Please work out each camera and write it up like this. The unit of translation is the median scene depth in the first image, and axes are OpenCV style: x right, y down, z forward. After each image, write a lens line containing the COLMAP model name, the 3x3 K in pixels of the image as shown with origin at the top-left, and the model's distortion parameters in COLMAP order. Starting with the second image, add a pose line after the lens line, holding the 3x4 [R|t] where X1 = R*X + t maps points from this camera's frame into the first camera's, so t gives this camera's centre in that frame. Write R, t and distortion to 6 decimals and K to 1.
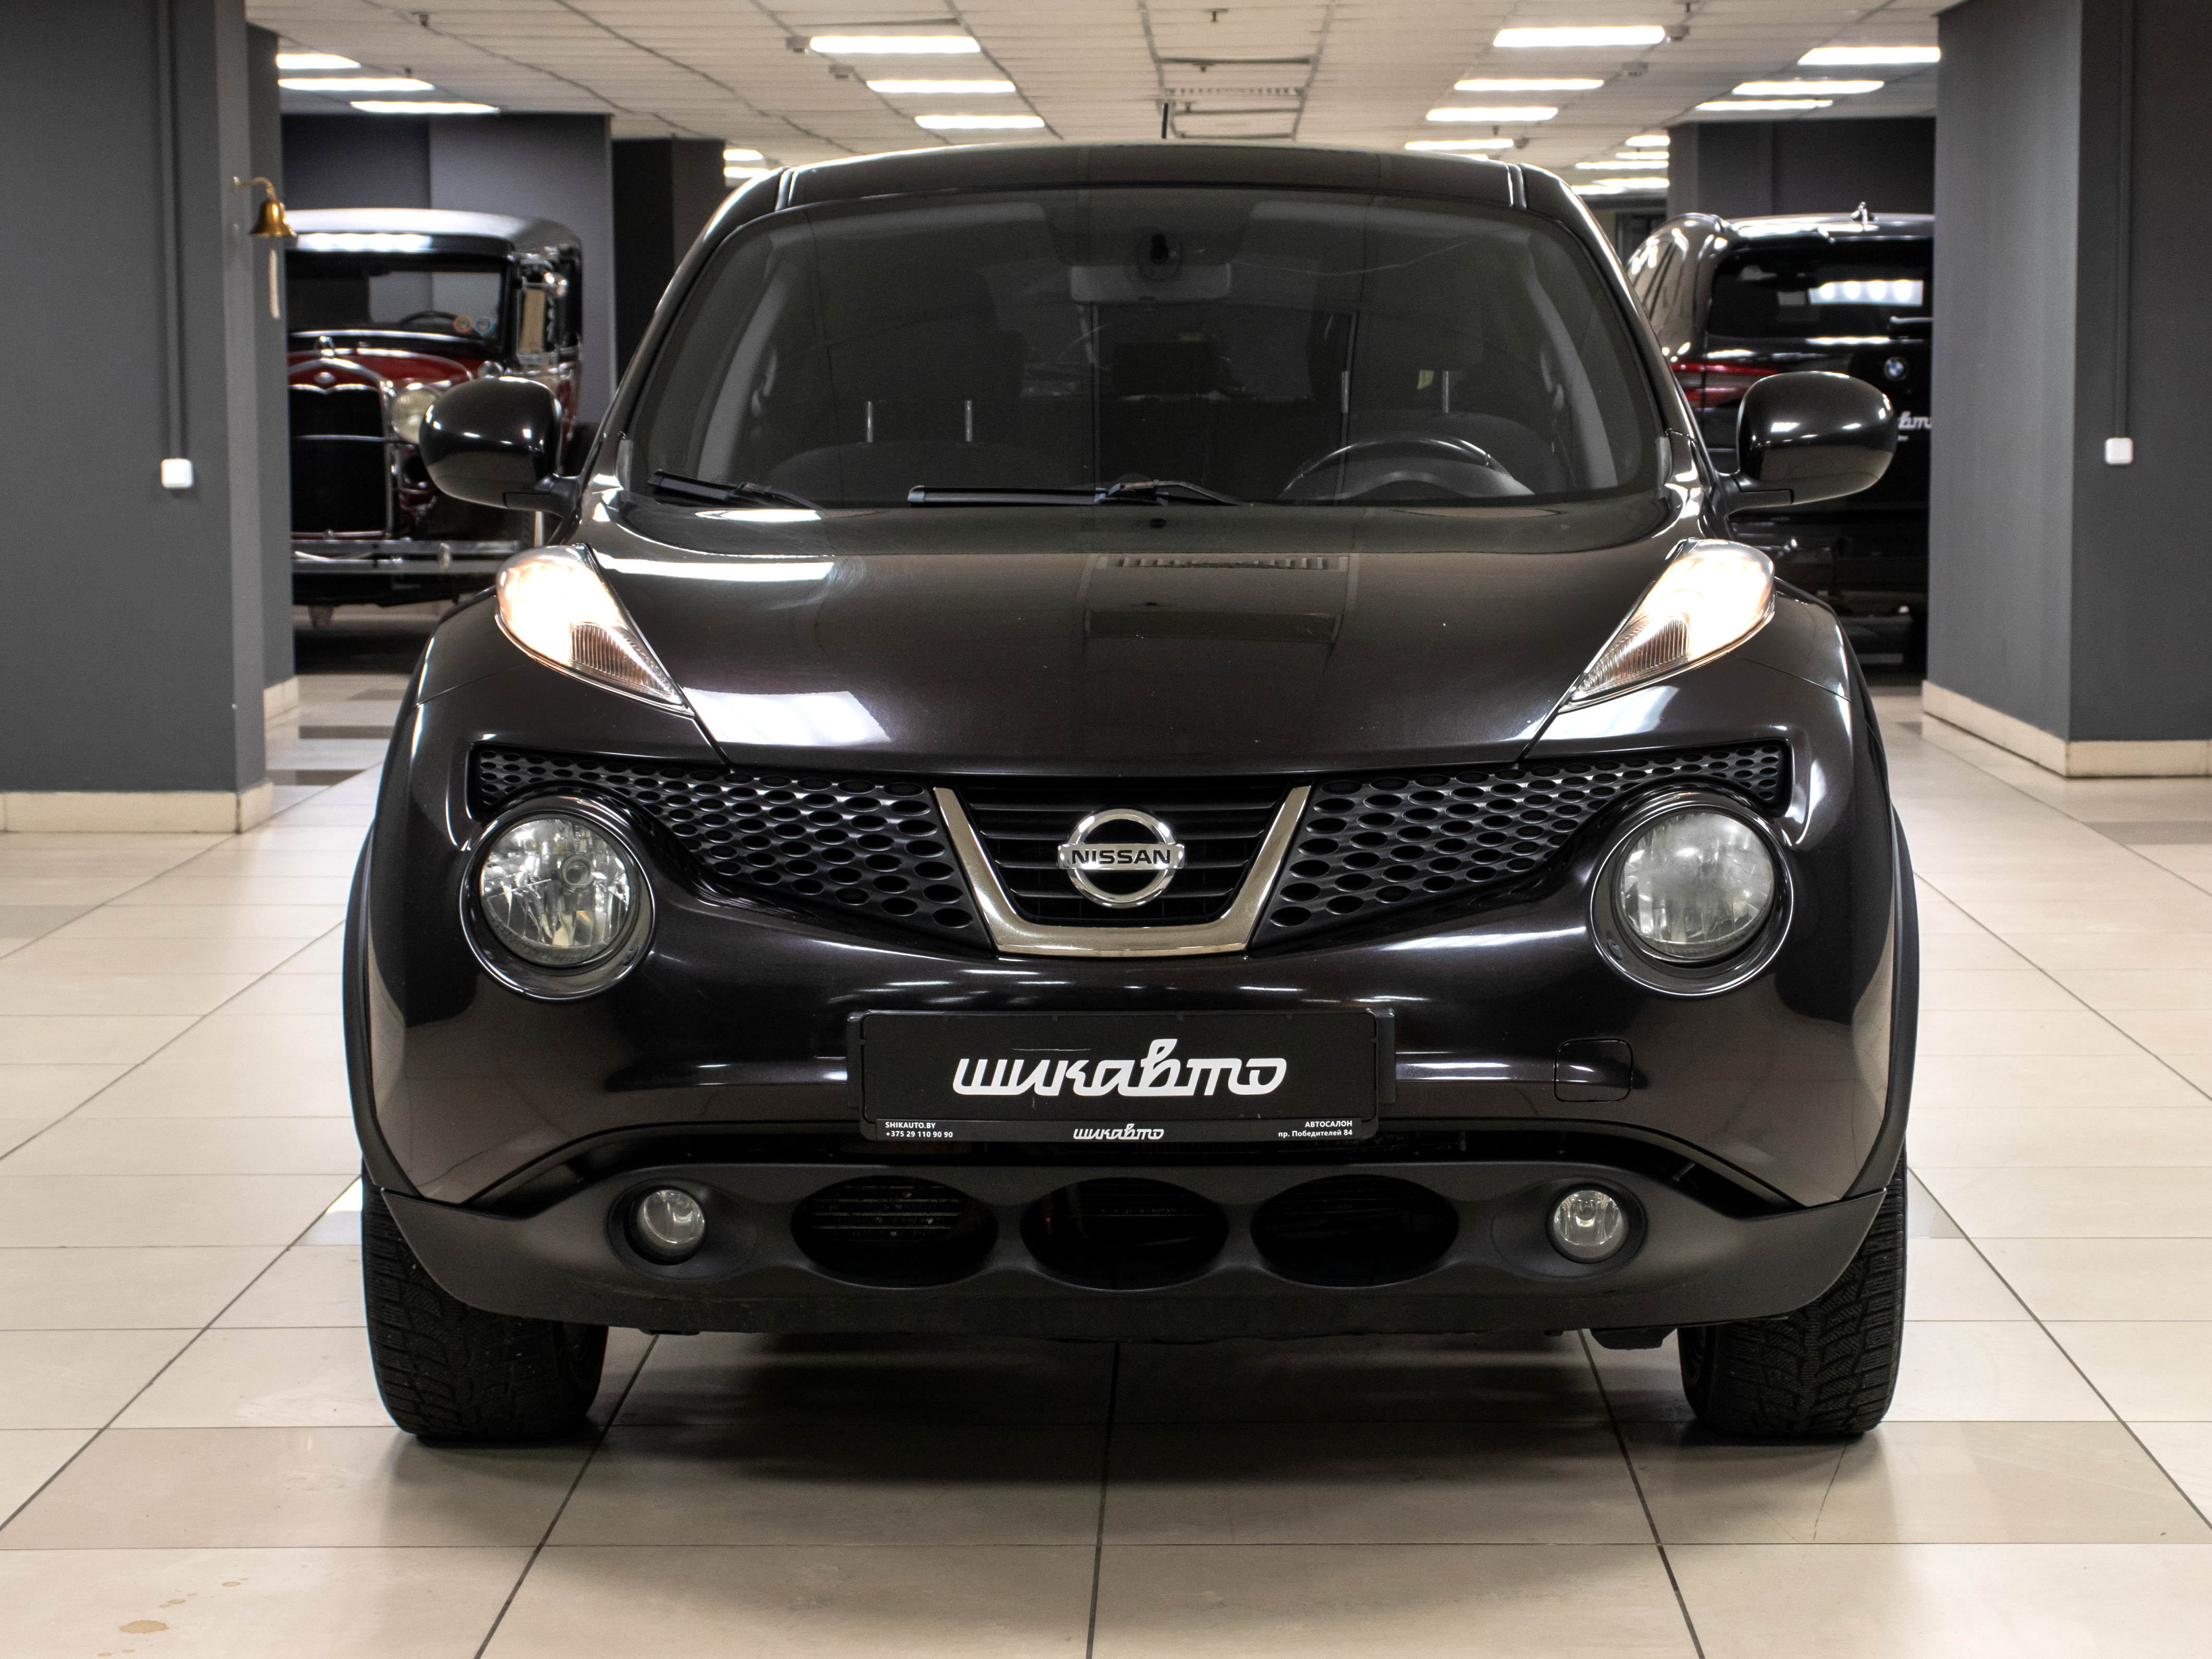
lens RADIAL K [[4863.8, 0, 1106.0], [0, 4863.8, 829.5], [0, 0, 1]] dist [0.102536, 0.339617]
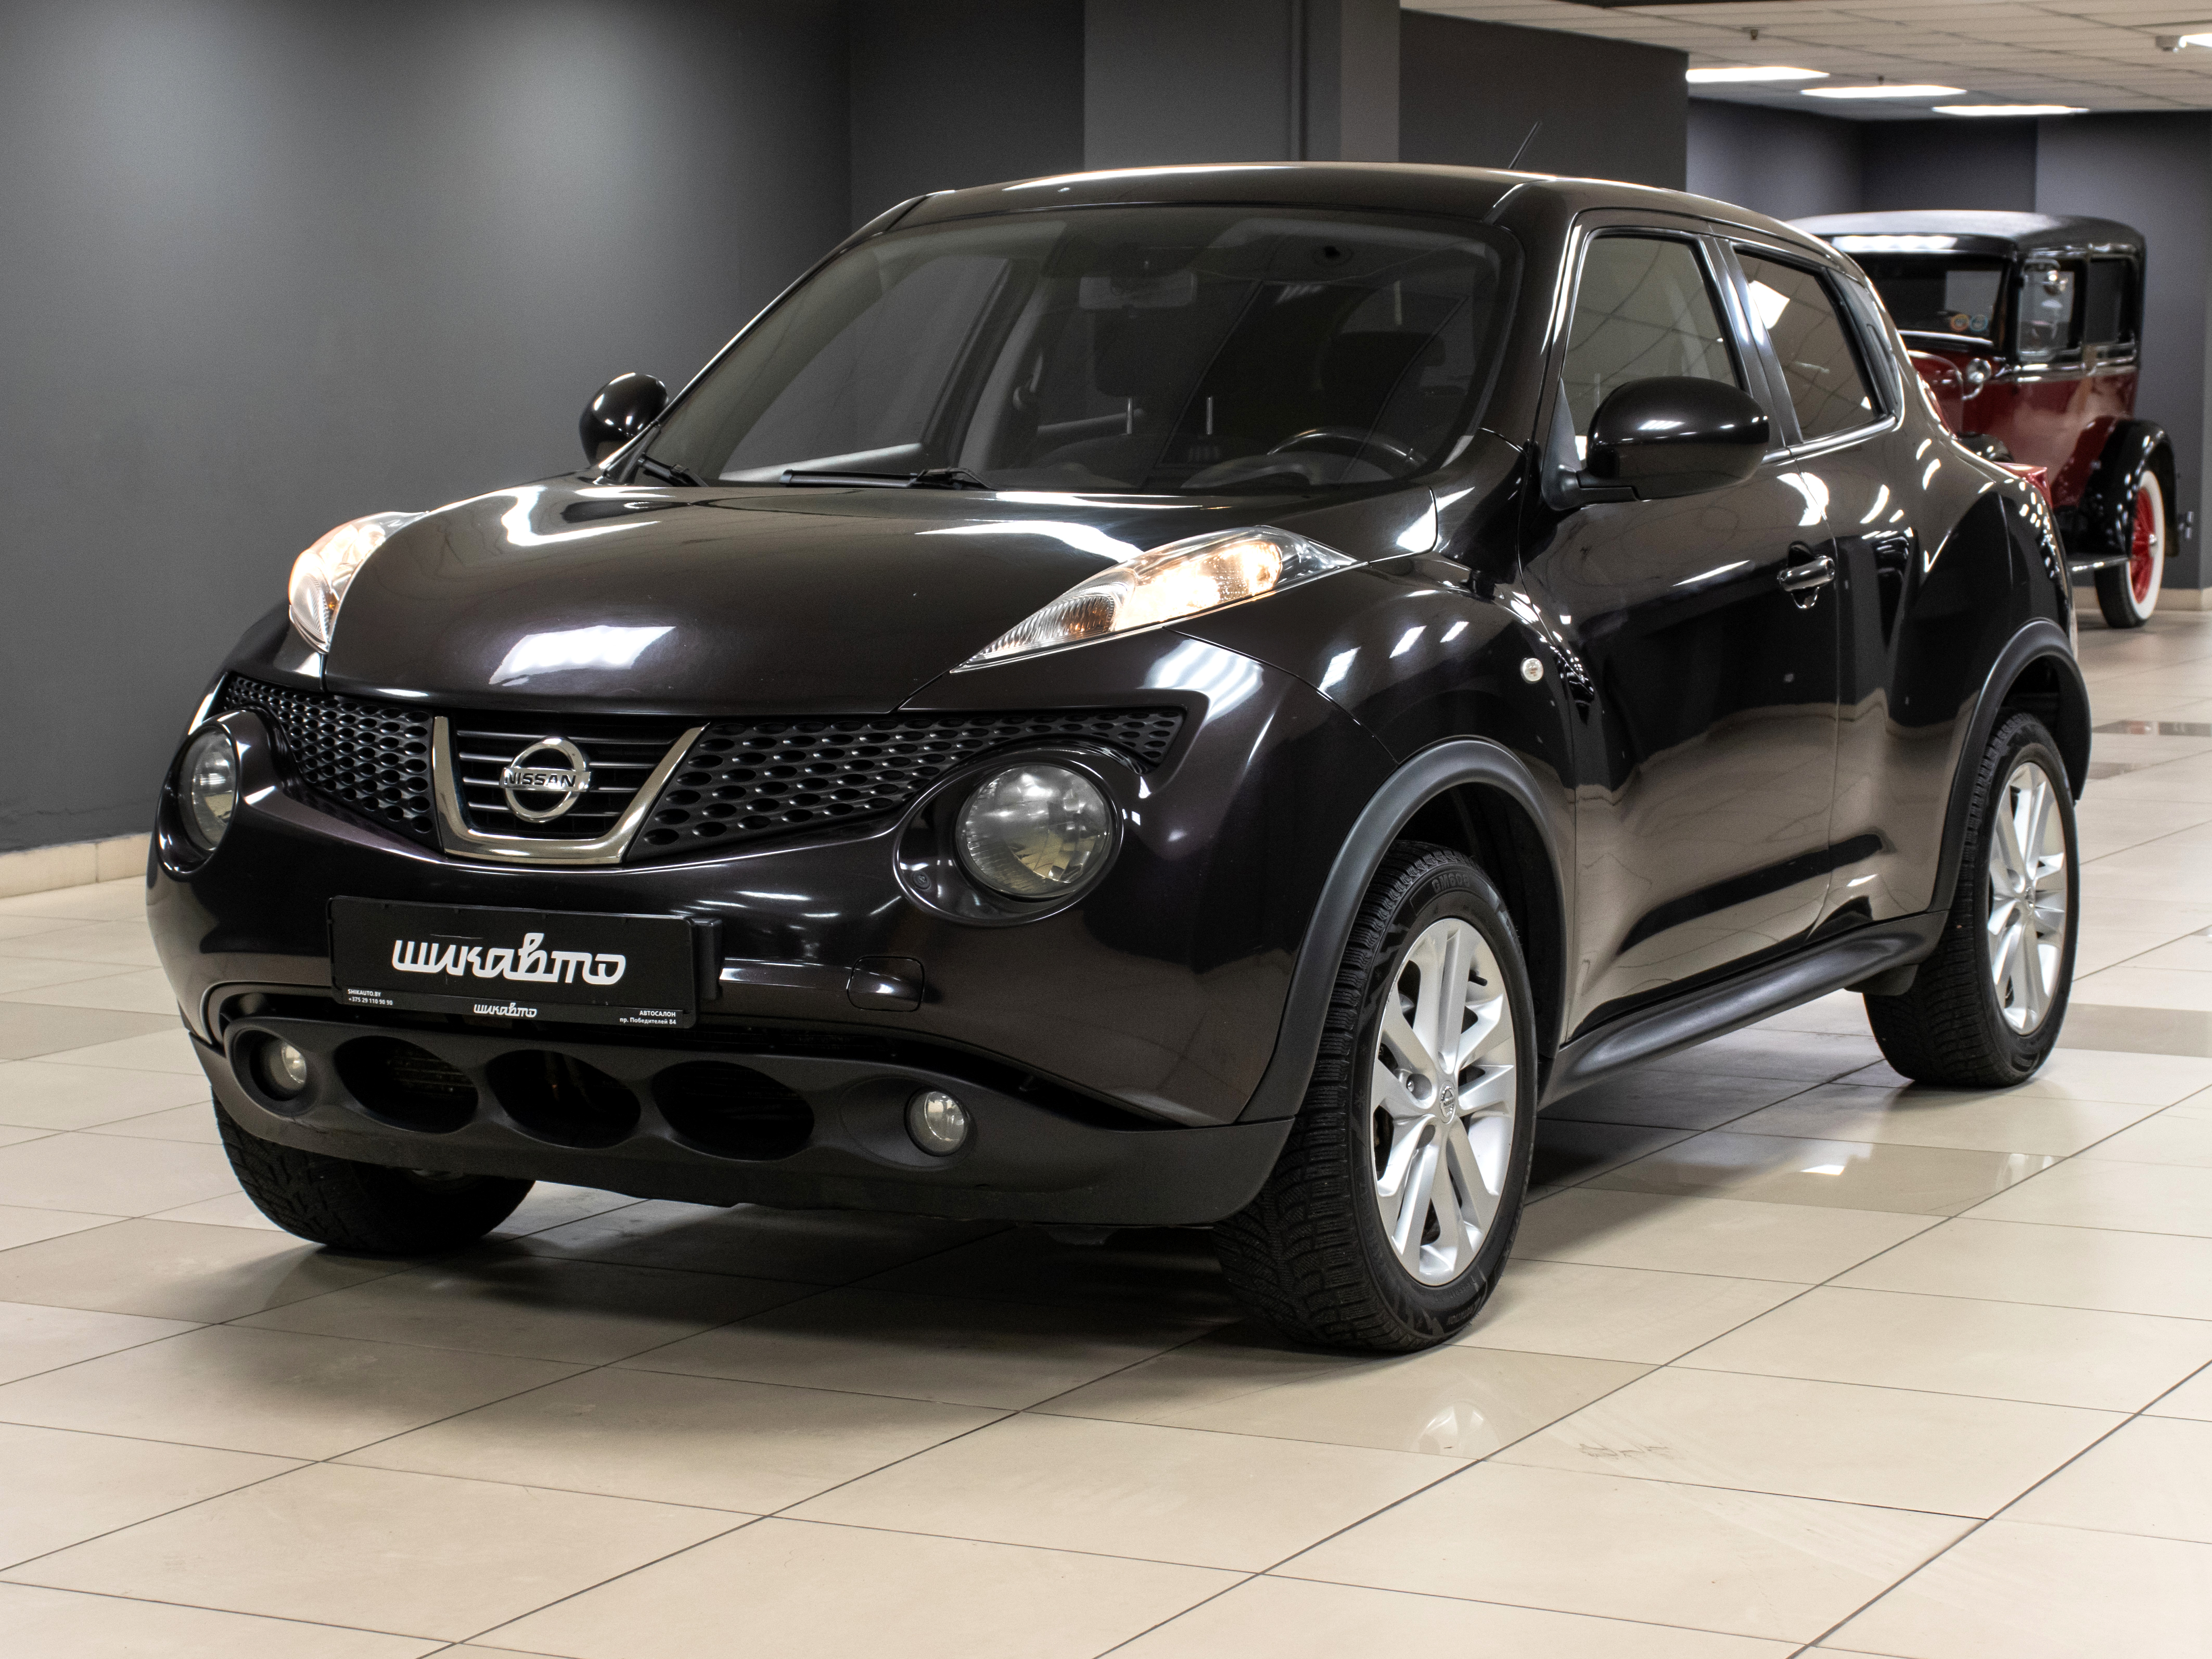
lens RADIAL K [[4864.2, 0, 1106.0], [0, 4864.2, 829.5], [0, 0, 1]] dist [0.102536, 0.339617]
pose [[0.898029, 0.047671, -0.437347, 0.654404], [-0.047270, 0.998812, 0.011809, -0.002803], [0.437390, 0.010069, 0.899216, -0.009037]]
